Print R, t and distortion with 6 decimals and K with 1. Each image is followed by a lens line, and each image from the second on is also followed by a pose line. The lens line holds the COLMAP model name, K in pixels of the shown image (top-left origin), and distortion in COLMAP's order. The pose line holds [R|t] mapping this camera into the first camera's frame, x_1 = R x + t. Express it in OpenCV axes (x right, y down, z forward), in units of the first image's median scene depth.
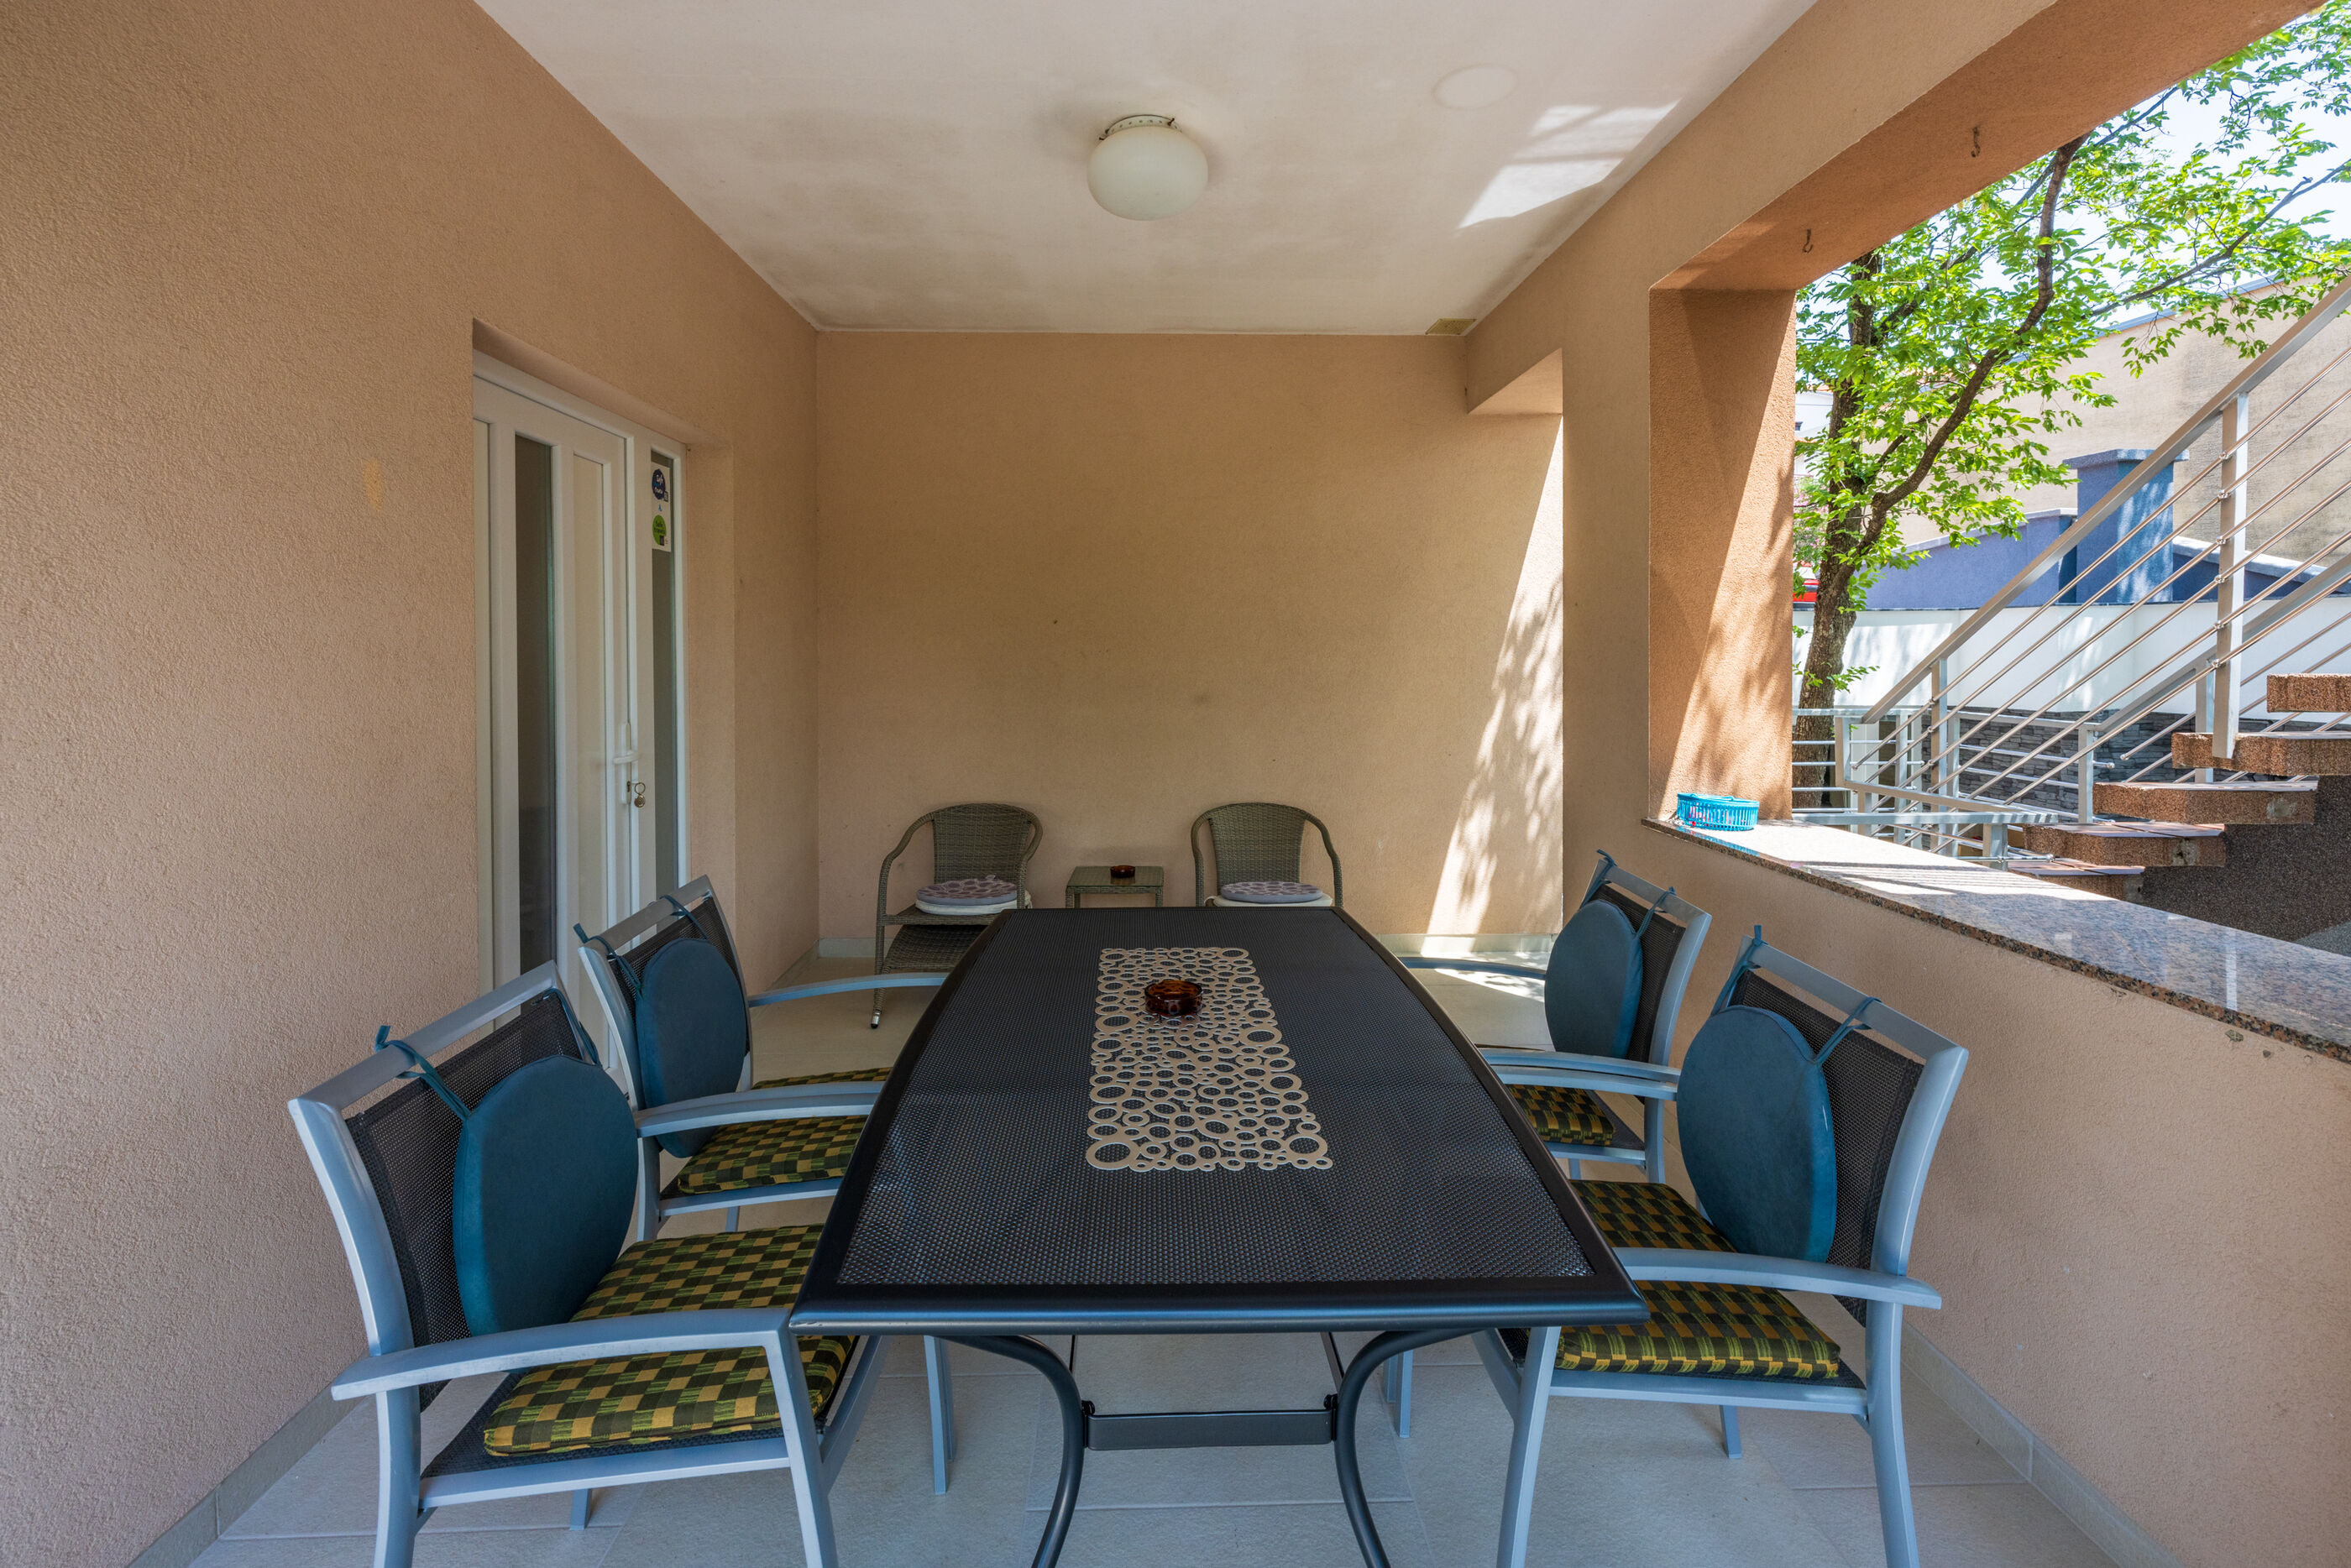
lens RADIAL K [[1012.4, 0, 1172.8], [0, 1012.4, 664.5], [0, 0, 1]] dist [0.001179, 0.000312]
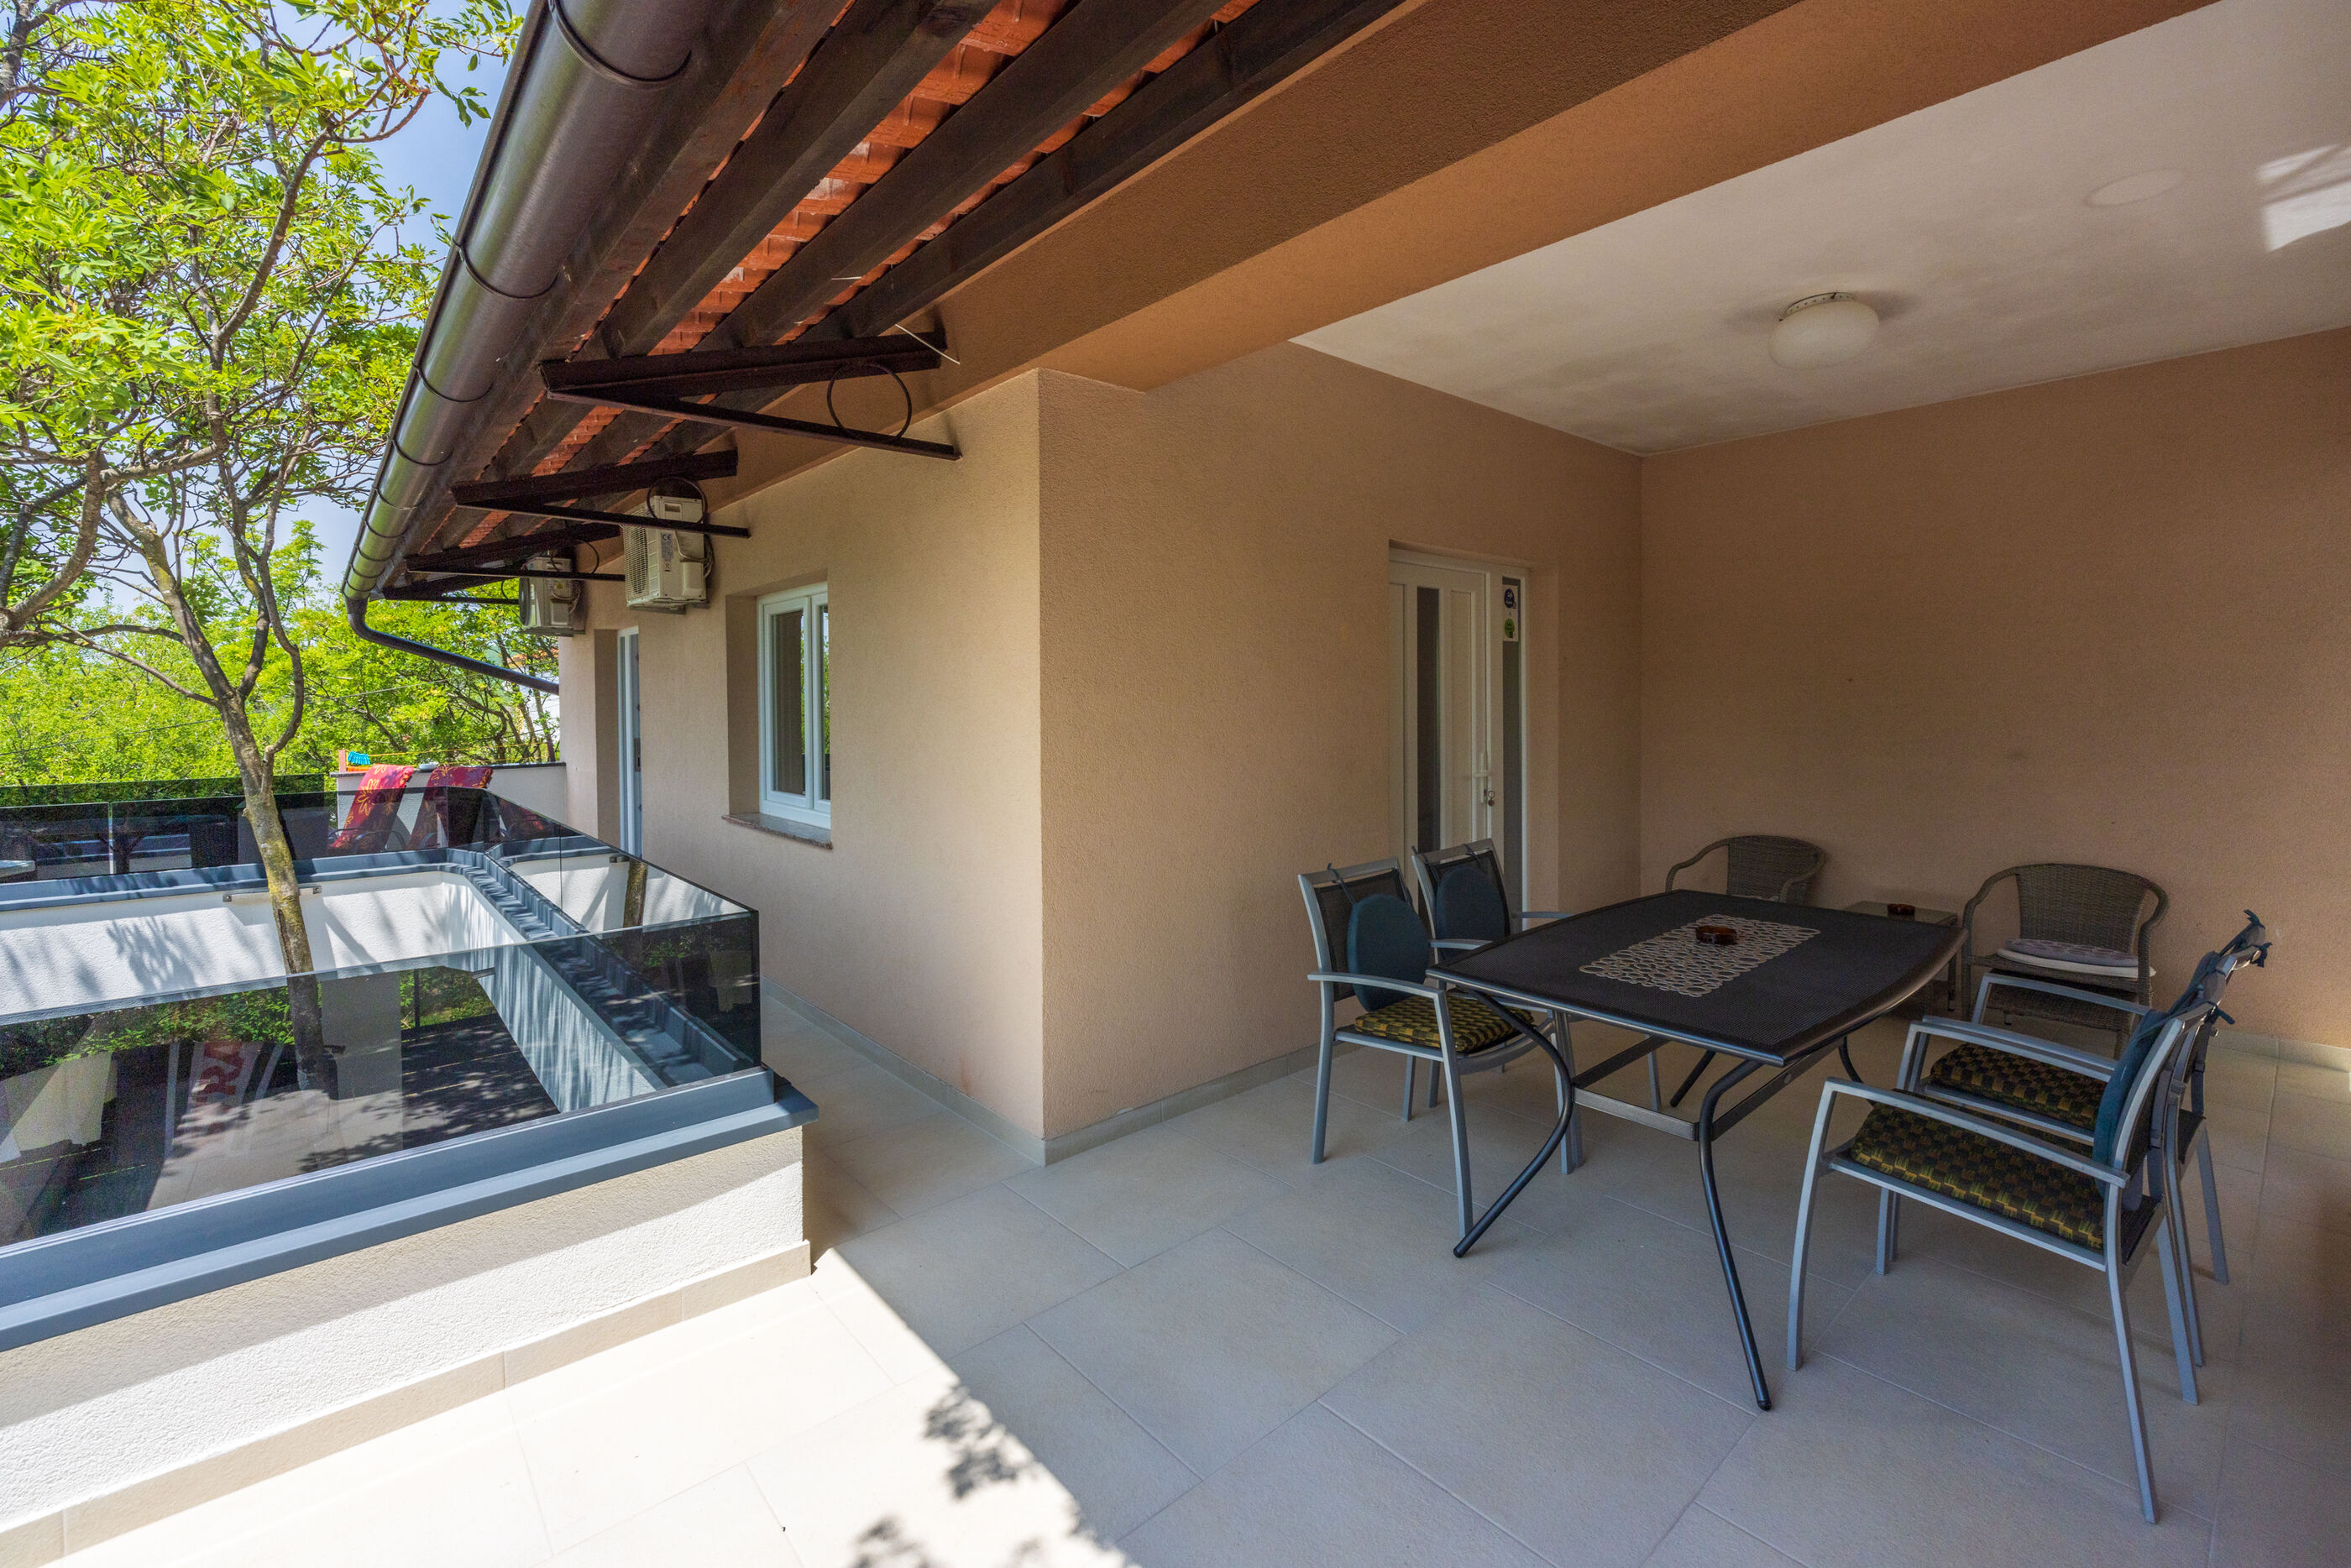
lens RADIAL K [[1030.4, 0, 1192.2], [0, 1030.4, 705.1], [0, 0, 1]] dist [-0.009083, -0.000111]
pose [[0.634021, 0.003344, -0.773308, 0.374259], [-0.004425, 0.999990, 0.000696, -0.014933], [0.773303, 0.002981, 0.634030, -0.339192]]
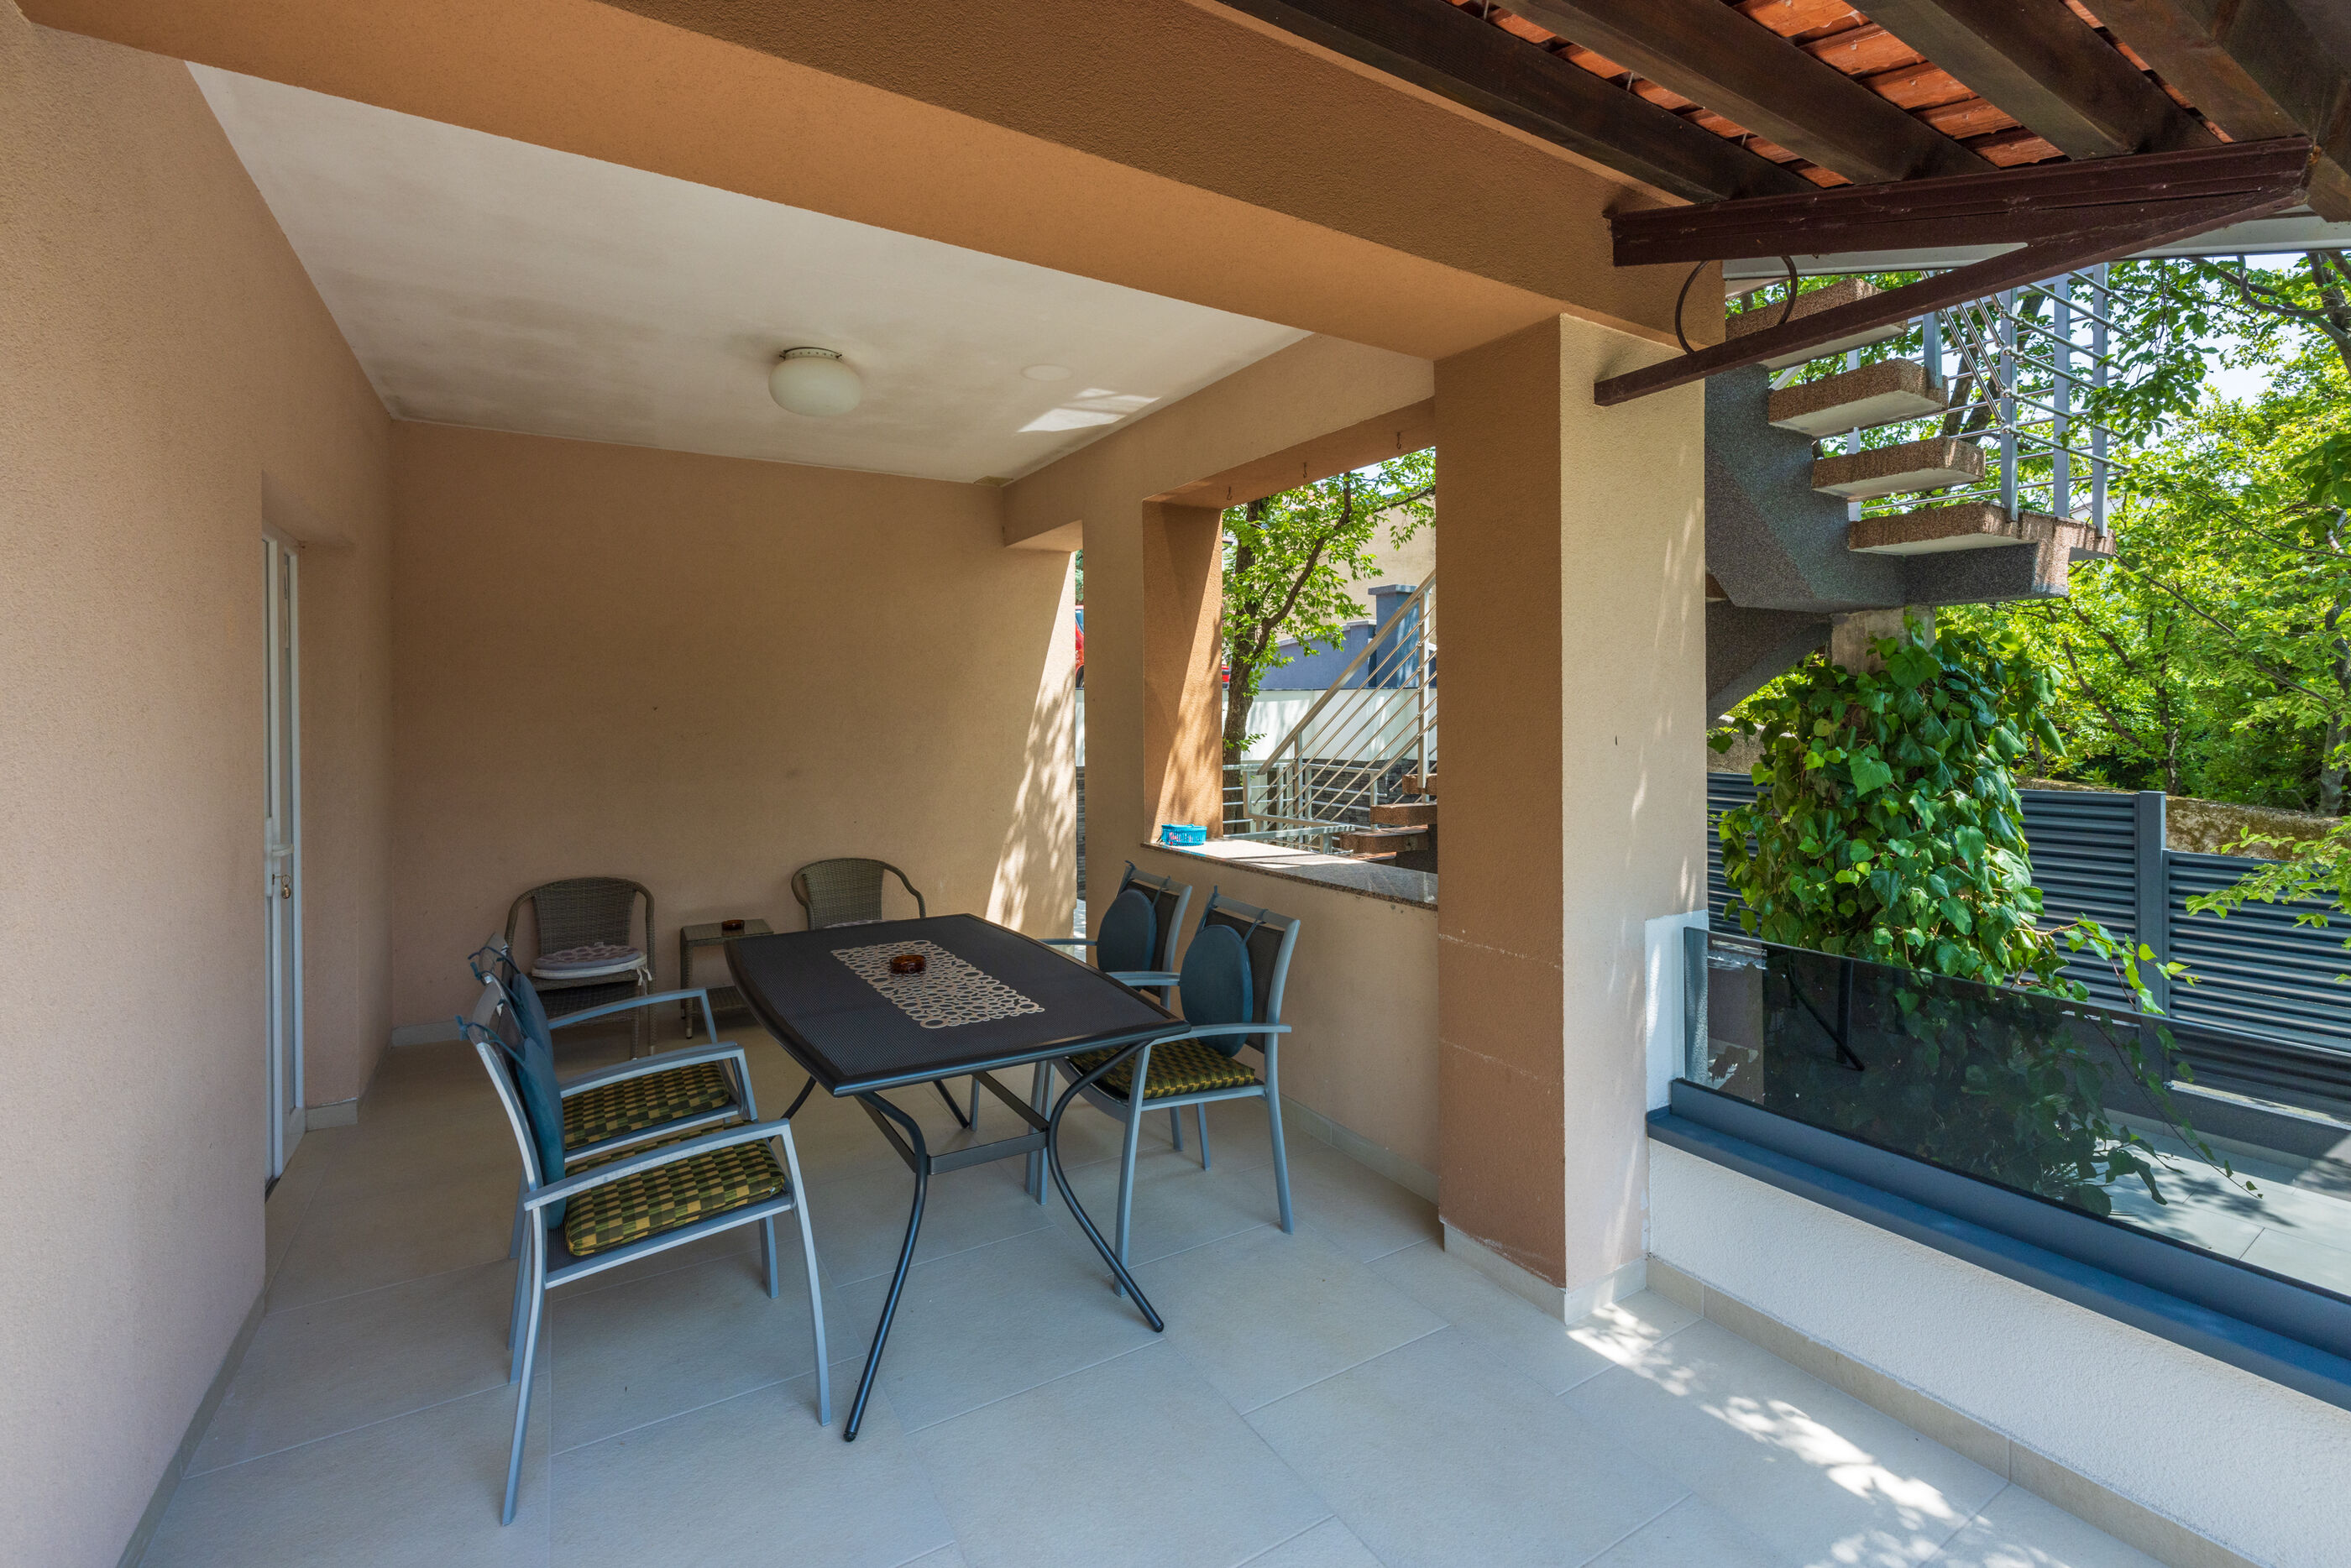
lens RADIAL K [[1030.4, 0, 1192.2], [0, 1030.4, 705.1], [0, 0, 1]] dist [-0.009083, -0.000111]
pose [[0.859591, -0.000589, 0.510983, -0.234442], [0.010451, 0.999810, -0.016428, -0.026386], [-0.510877, 0.019462, 0.859434, -0.337966]]
